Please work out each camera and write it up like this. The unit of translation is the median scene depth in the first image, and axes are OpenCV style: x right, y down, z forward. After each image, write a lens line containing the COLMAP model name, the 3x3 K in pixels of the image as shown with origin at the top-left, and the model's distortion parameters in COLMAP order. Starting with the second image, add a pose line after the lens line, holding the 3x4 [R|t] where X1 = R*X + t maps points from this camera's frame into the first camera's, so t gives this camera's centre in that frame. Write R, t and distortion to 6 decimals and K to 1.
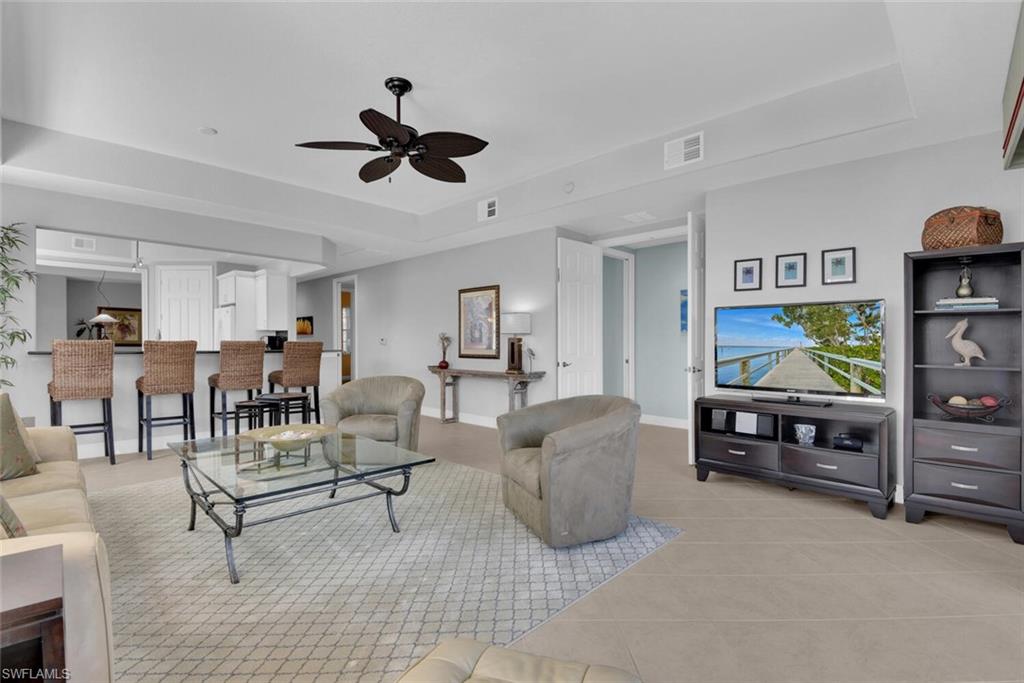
lens RADIAL K [[476.8, 0, 515.7], [0, 476.8, 346.2], [0, 0, 1]] dist [0.001828, -0.000154]
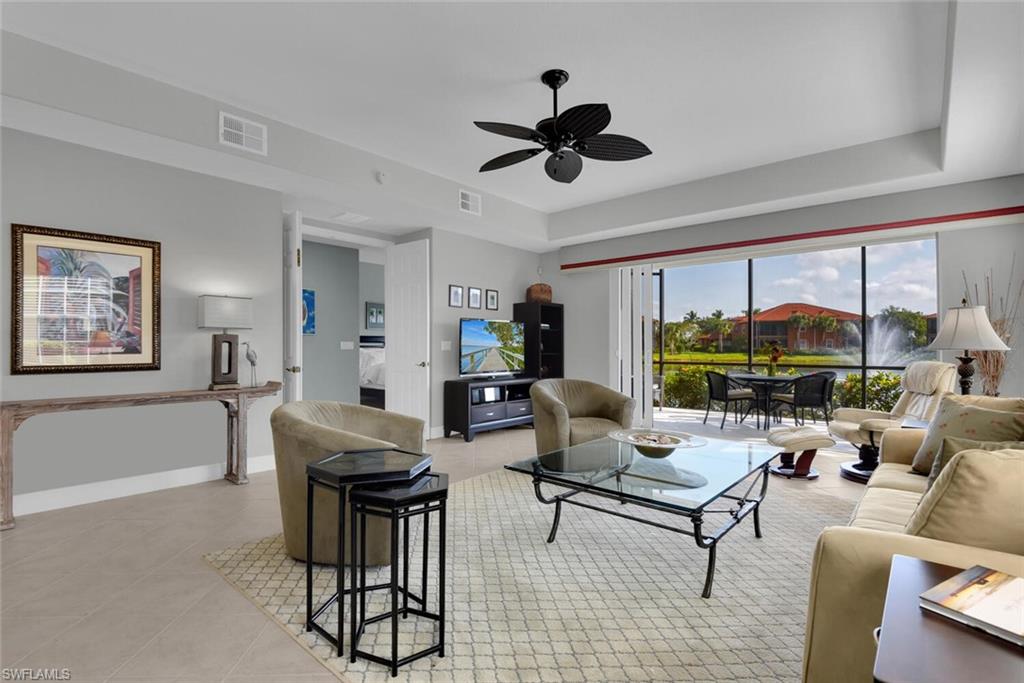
lens RADIAL K [[476.8, 0, 515.7], [0, 476.8, 346.2], [0, 0, 1]] dist [0.001828, -0.000154]
pose [[-0.028734, 0.004257, 0.999578, -1.034524], [0.007312, 0.999965, -0.004048, 0.006258], [-0.999560, 0.007192, -0.028764, 0.957503]]
